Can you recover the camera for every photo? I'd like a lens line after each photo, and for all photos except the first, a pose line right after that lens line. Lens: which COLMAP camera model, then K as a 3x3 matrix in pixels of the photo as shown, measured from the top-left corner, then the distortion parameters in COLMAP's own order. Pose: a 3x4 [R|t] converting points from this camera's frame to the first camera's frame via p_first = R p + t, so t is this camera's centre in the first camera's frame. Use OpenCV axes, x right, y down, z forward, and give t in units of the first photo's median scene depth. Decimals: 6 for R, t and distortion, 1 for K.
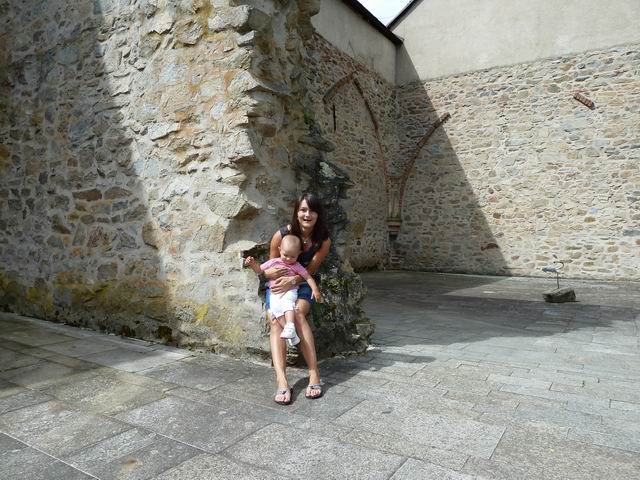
lens RADIAL K [[479.8, 0, 320.0], [0, 479.8, 240.0], [0, 0, 1]] dist [-0.030896, 0.000669]
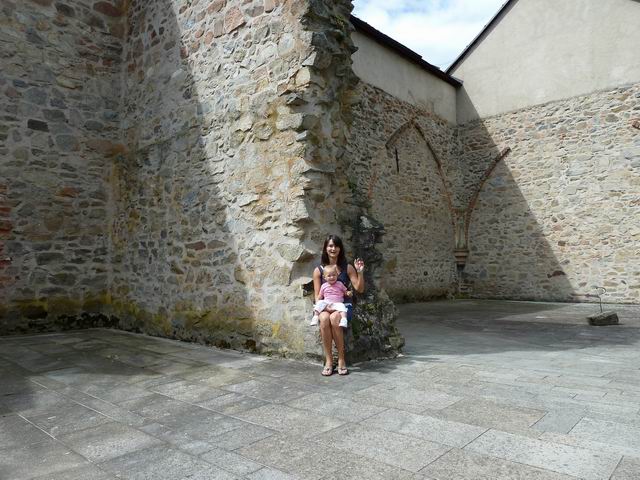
lens RADIAL K [[479.8, 0, 320.0], [0, 479.8, 240.0], [0, 0, 1]] dist [-0.030896, 0.000669]
pose [[0.984807, -0.036176, -0.169841, 0.102584], [0.025064, 0.997430, -0.067122, -0.008961], [0.171833, 0.061845, 0.983183, -0.300171]]
